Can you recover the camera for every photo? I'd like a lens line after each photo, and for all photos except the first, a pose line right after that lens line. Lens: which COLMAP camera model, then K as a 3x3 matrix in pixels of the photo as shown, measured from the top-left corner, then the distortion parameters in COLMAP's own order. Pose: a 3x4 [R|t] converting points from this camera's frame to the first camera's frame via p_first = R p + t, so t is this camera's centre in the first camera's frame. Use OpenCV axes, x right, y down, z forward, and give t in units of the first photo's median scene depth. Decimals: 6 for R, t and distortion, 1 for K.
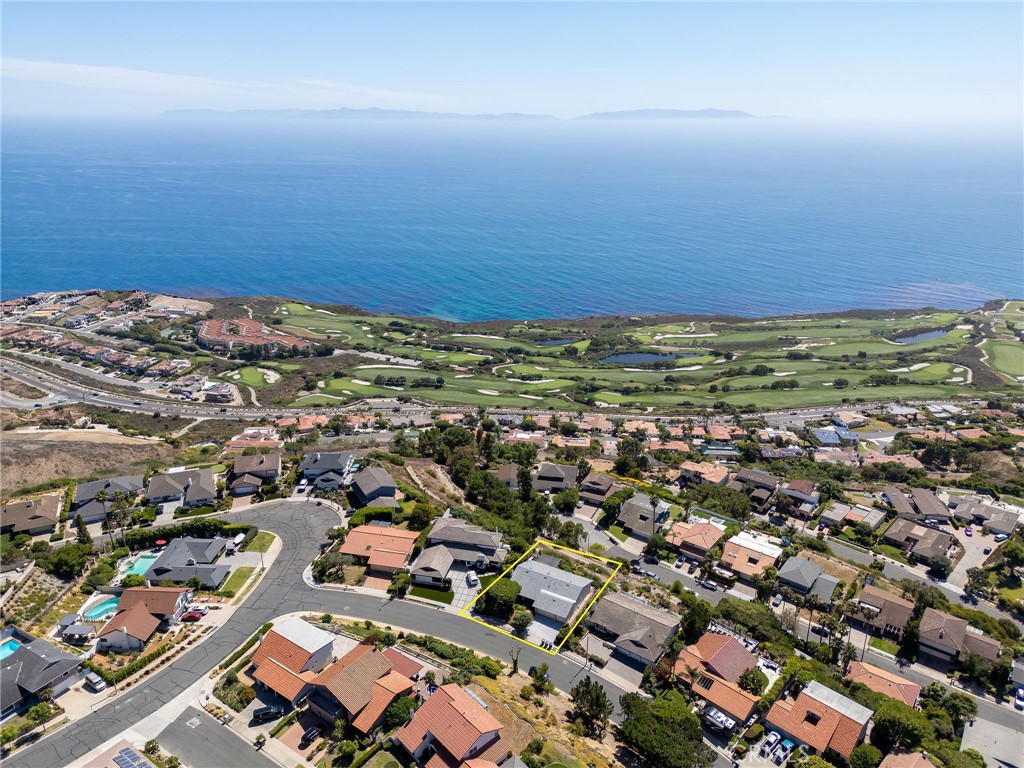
lens RADIAL K [[715.2, 0, 512.0], [0, 715.2, 384.0], [0, 0, 1]] dist [0.040875, -0.003546]
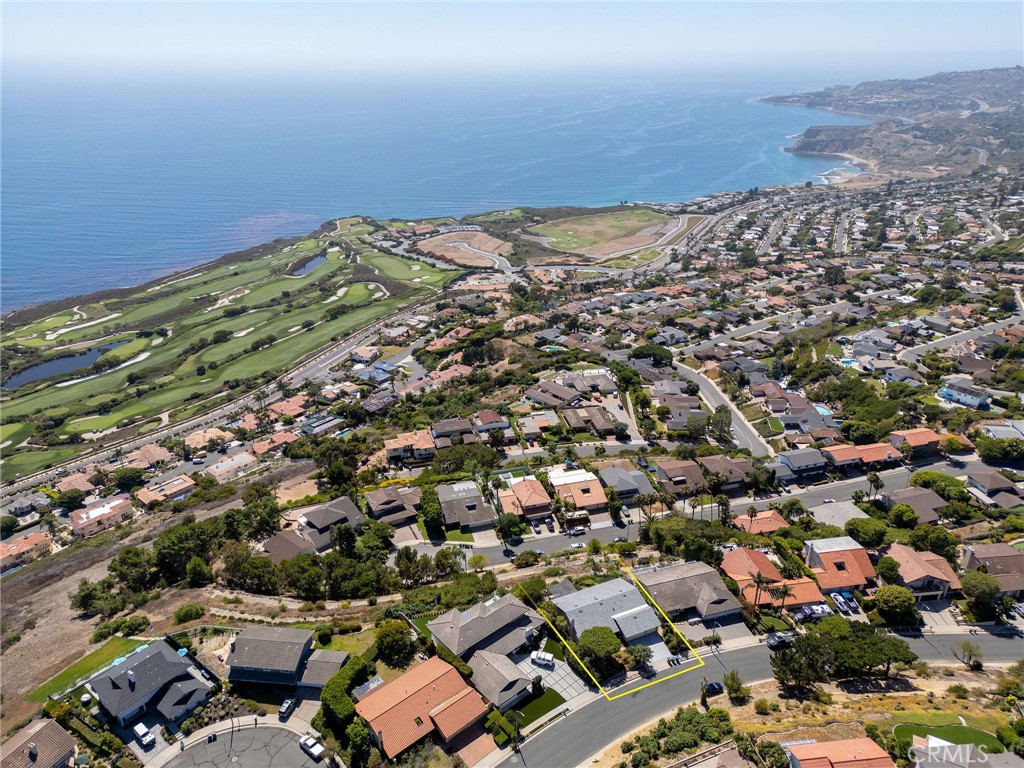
lens RADIAL K [[715.2, 0, 512.0], [0, 715.2, 384.0], [0, 0, 1]] dist [0.040875, -0.003546]
pose [[0.584266, -0.341233, 0.736338, -0.409084], [0.285905, 0.935687, 0.206757, -0.135846], [-0.759534, 0.089722, 0.644250, 0.363170]]
